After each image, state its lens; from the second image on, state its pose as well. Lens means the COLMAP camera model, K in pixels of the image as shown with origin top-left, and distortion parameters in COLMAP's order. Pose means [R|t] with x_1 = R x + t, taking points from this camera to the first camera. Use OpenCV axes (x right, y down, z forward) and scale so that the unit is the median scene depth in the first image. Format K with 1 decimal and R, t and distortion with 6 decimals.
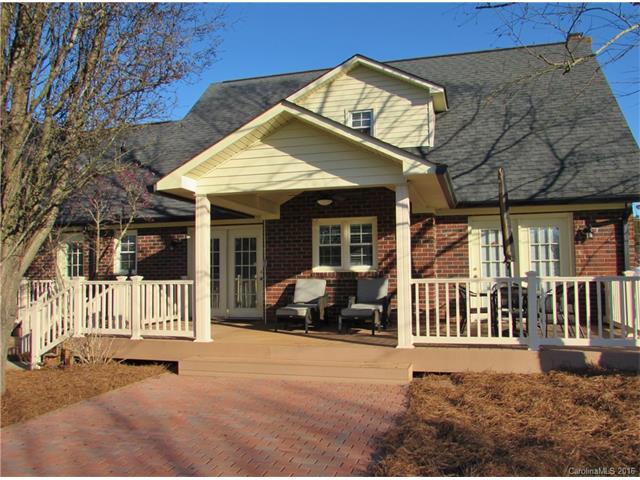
lens RADIAL K [[545.1, 0, 319.2], [0, 545.1, 240.6], [0, 0, 1]] dist [0.020425, 0.004519]
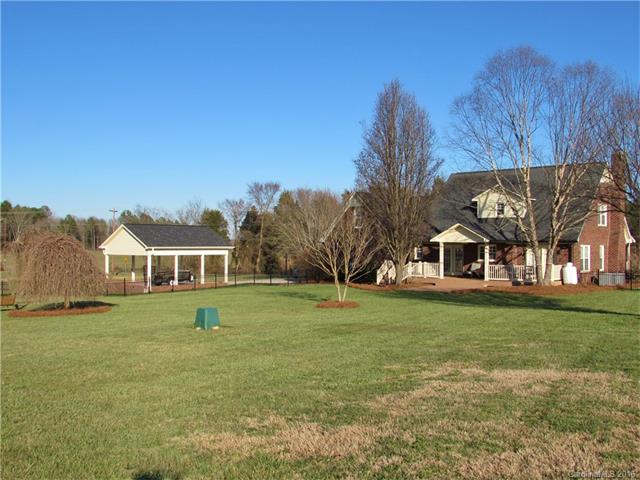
lens RADIAL K [[670.0, 0, 319.6], [0, 670.0, 239.8], [0, 0, 1]] dist [-0.000646, 0.000000]
pose [[0.910890, 0.012057, -0.412473, 0.791020], [0.012768, 0.998271, 0.057378, -0.314039], [0.412451, -0.057532, 0.909161, -3.030893]]
